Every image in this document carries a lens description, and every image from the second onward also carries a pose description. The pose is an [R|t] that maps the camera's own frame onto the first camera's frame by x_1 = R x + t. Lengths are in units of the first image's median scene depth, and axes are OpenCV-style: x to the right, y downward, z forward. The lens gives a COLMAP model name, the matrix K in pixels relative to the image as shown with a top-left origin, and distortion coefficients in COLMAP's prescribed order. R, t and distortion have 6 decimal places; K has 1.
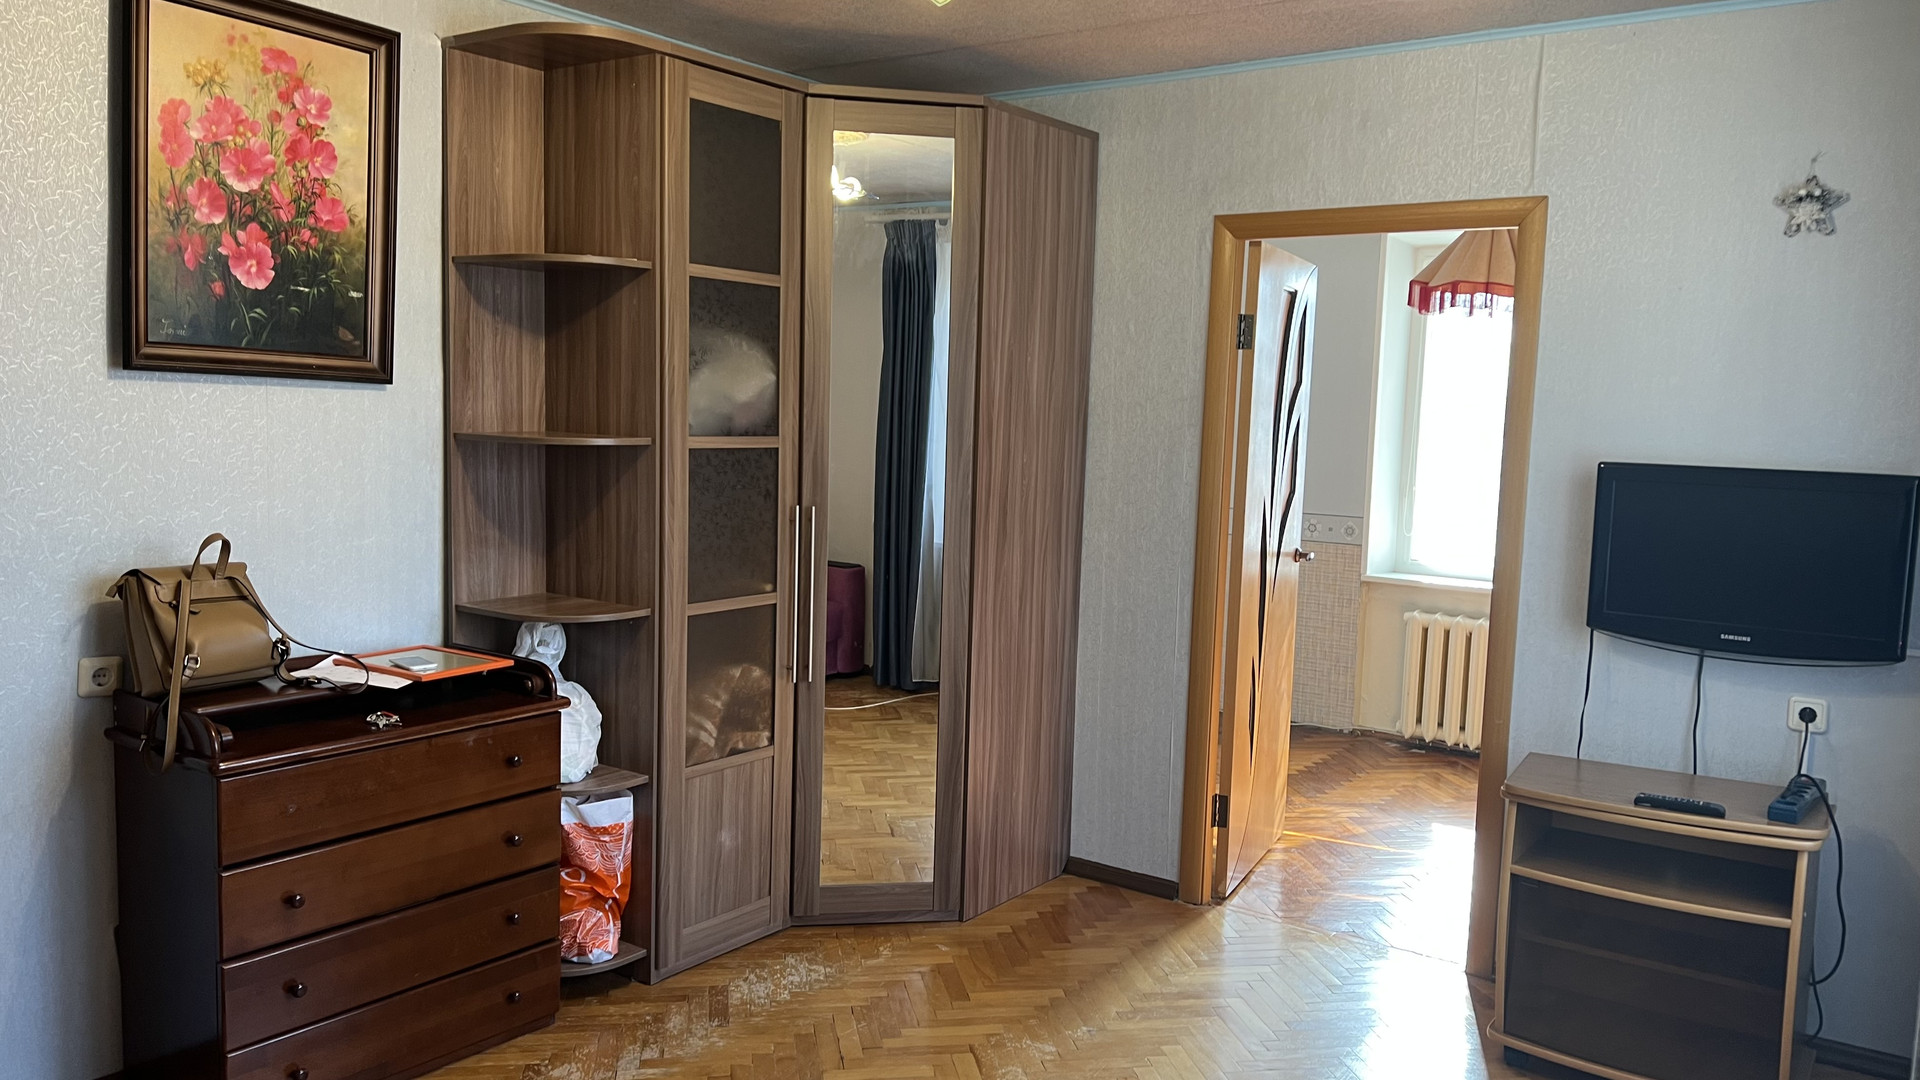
lens RADIAL K [[1450.5, 0, 961.3], [0, 1450.5, 534.3], [0, 0, 1]] dist [0.035368, -0.019872]
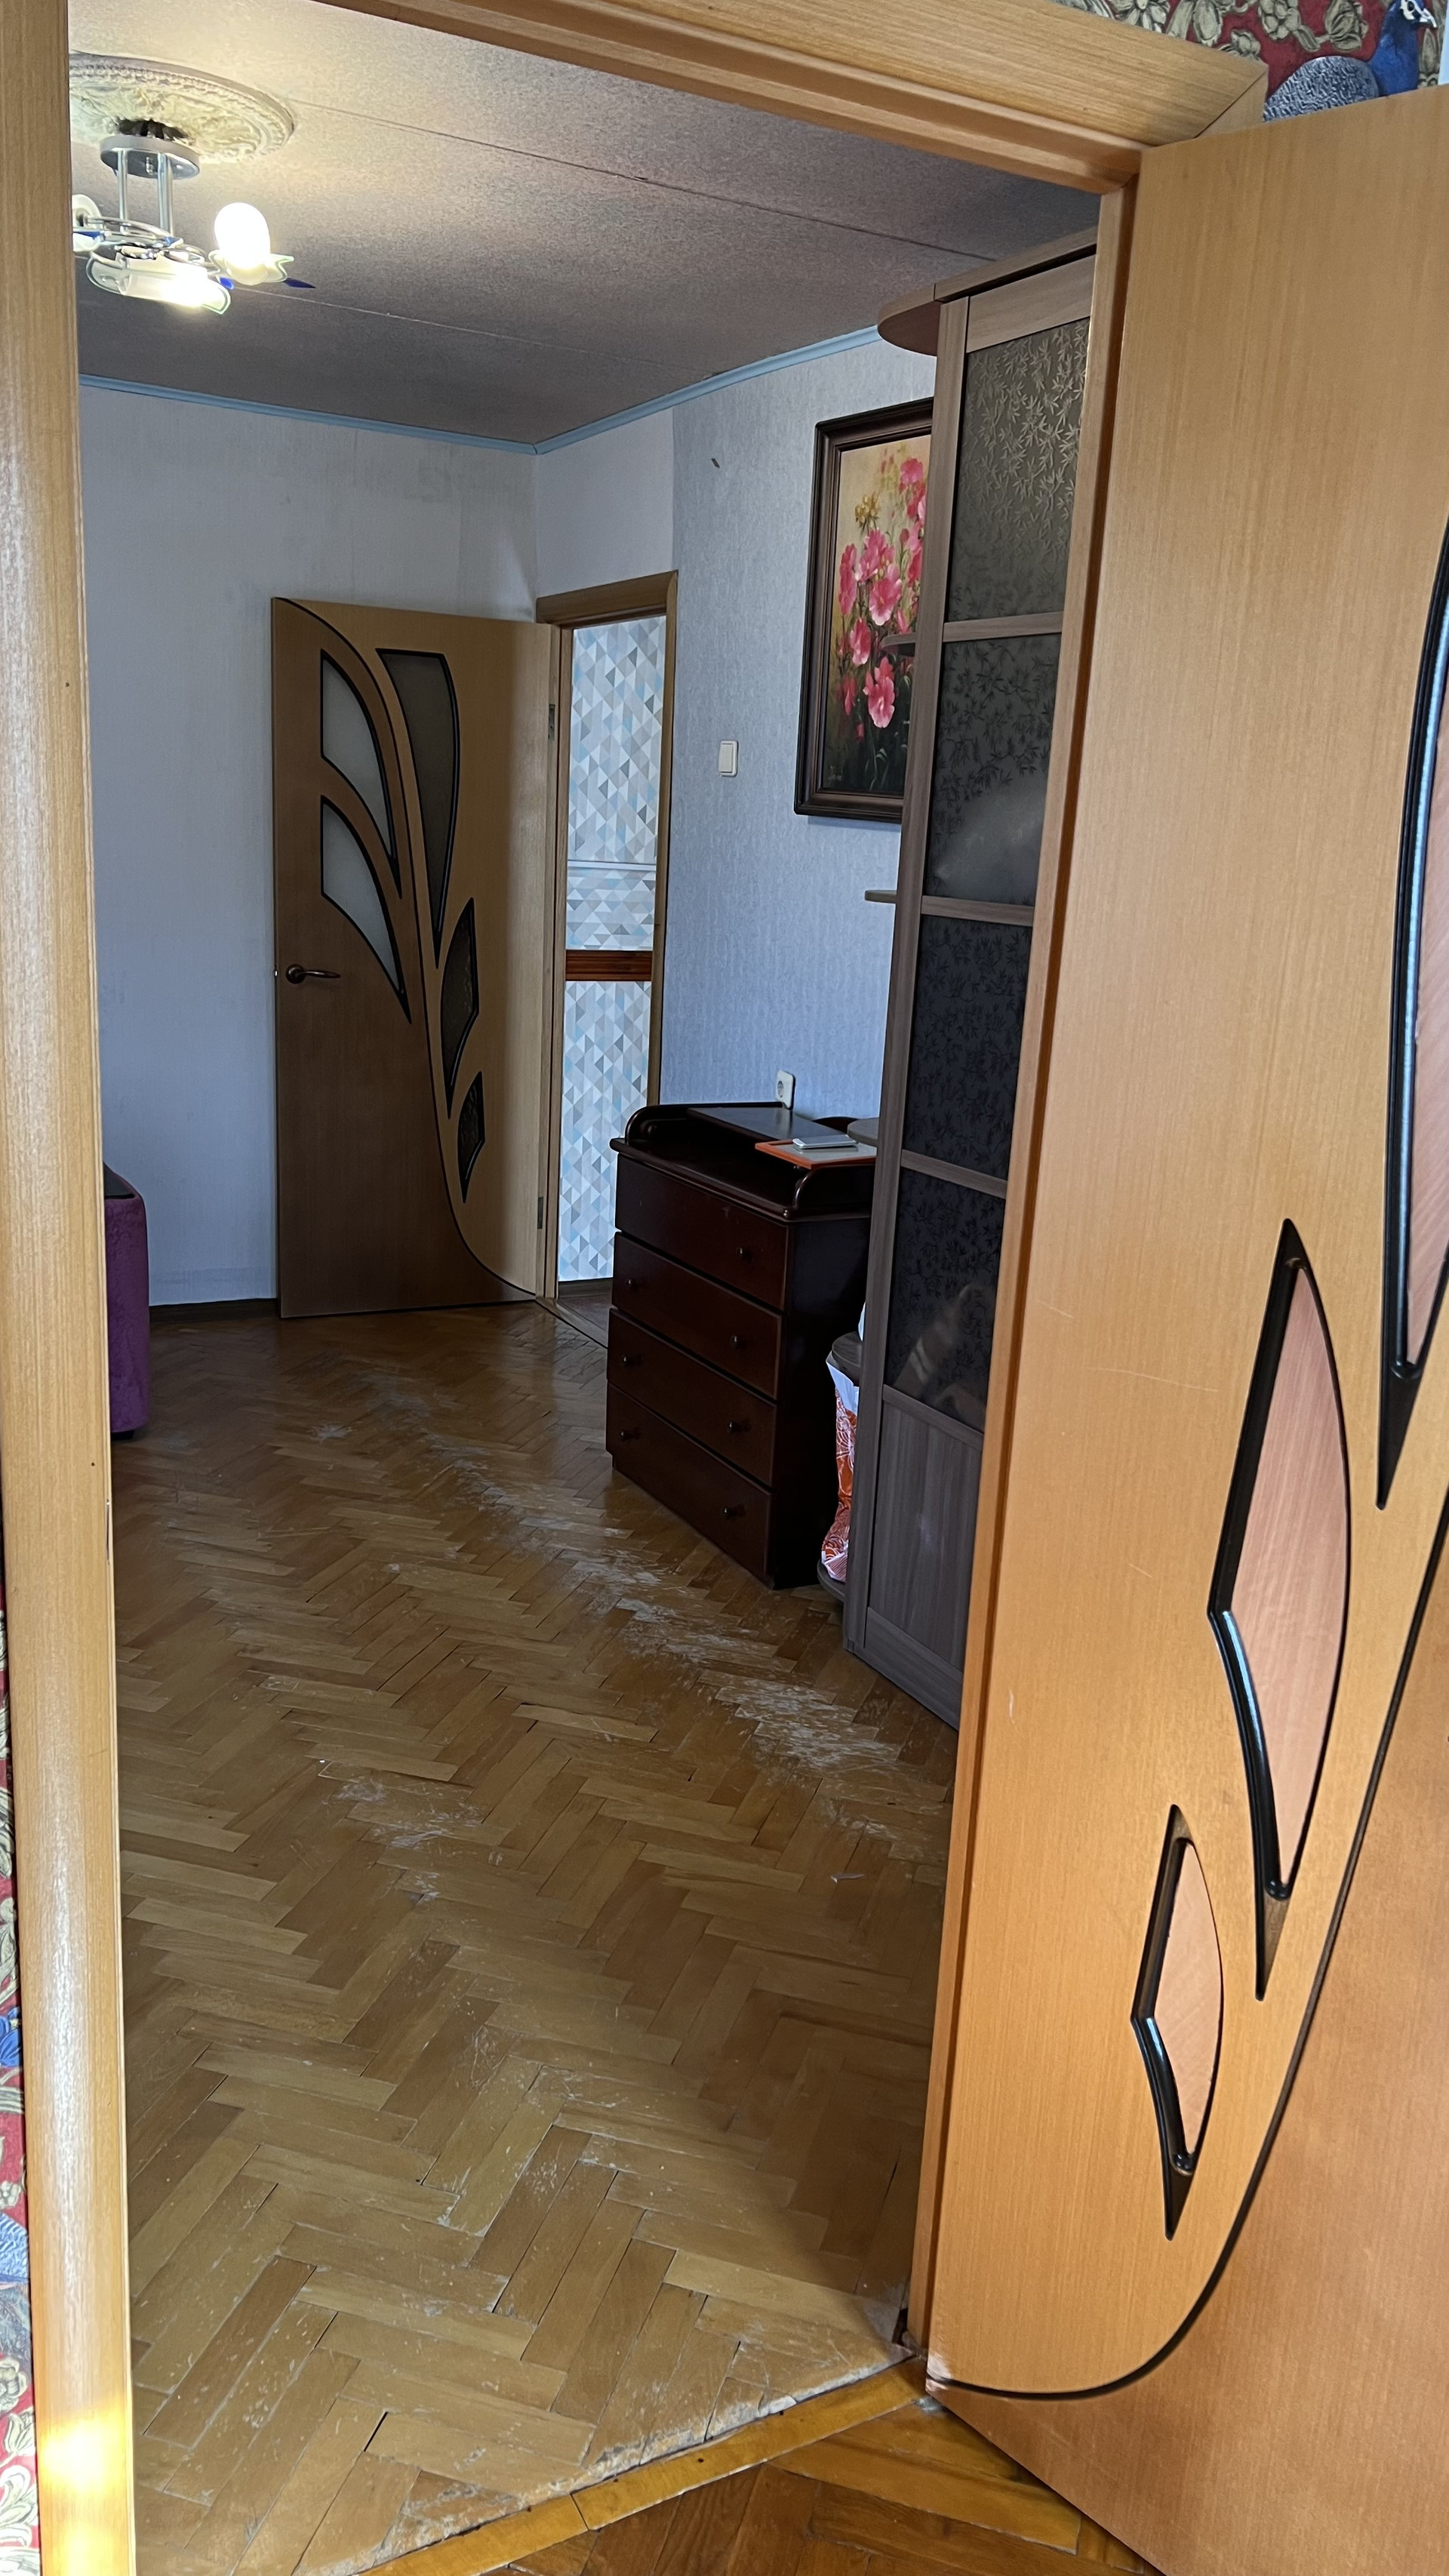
lens RADIAL K [[1946.0, 0, 735.5], [0, 1946.0, 1294.2], [0, 0, 1]] dist [0.035368, -0.019872]
pose [[-0.439420, 0.163463, -0.883284, 0.774157], [-0.153308, 0.955230, 0.253046, -0.122557], [0.885103, 0.246608, -0.394687, 1.532911]]
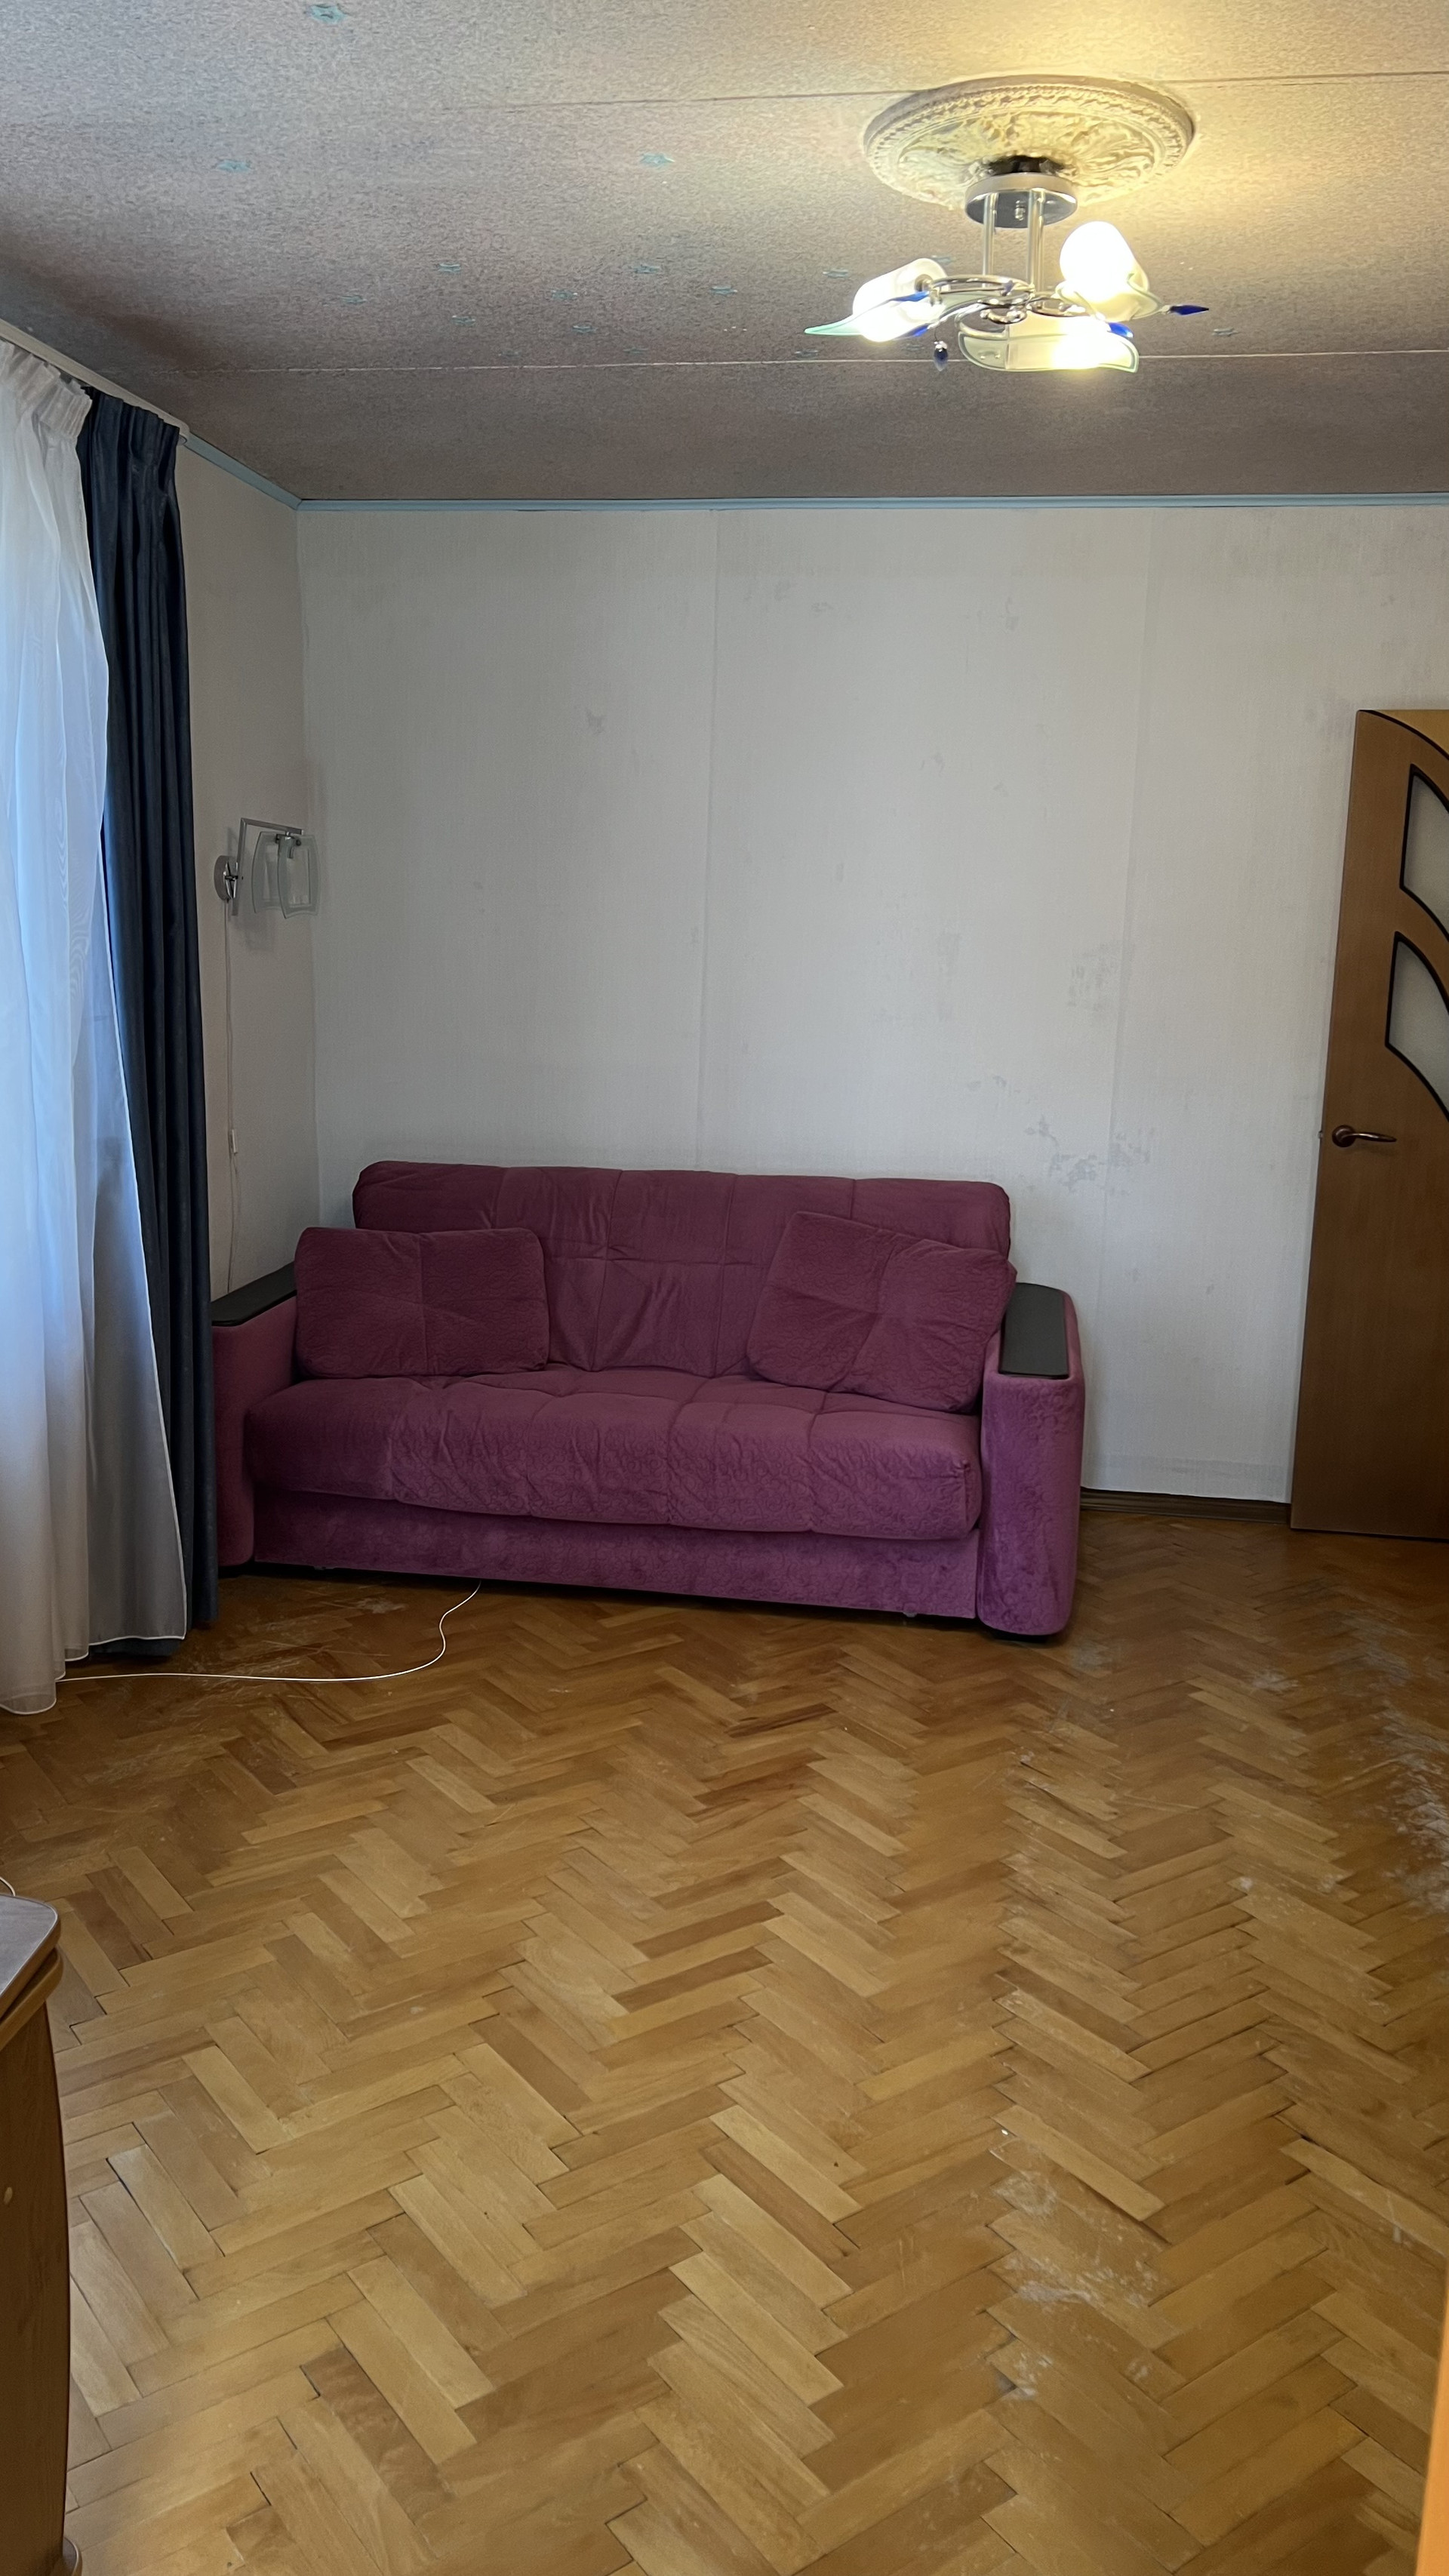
lens RADIAL K [[1946.0, 0, 735.8], [0, 1946.0, 1301.3], [0, 0, 1]] dist [0.035368, -0.019872]
pose [[-0.894301, 0.034673, -0.446120, 0.466122], [-0.099196, 0.956824, 0.273217, -0.137534], [0.436332, 0.288592, -0.852250, 1.542097]]
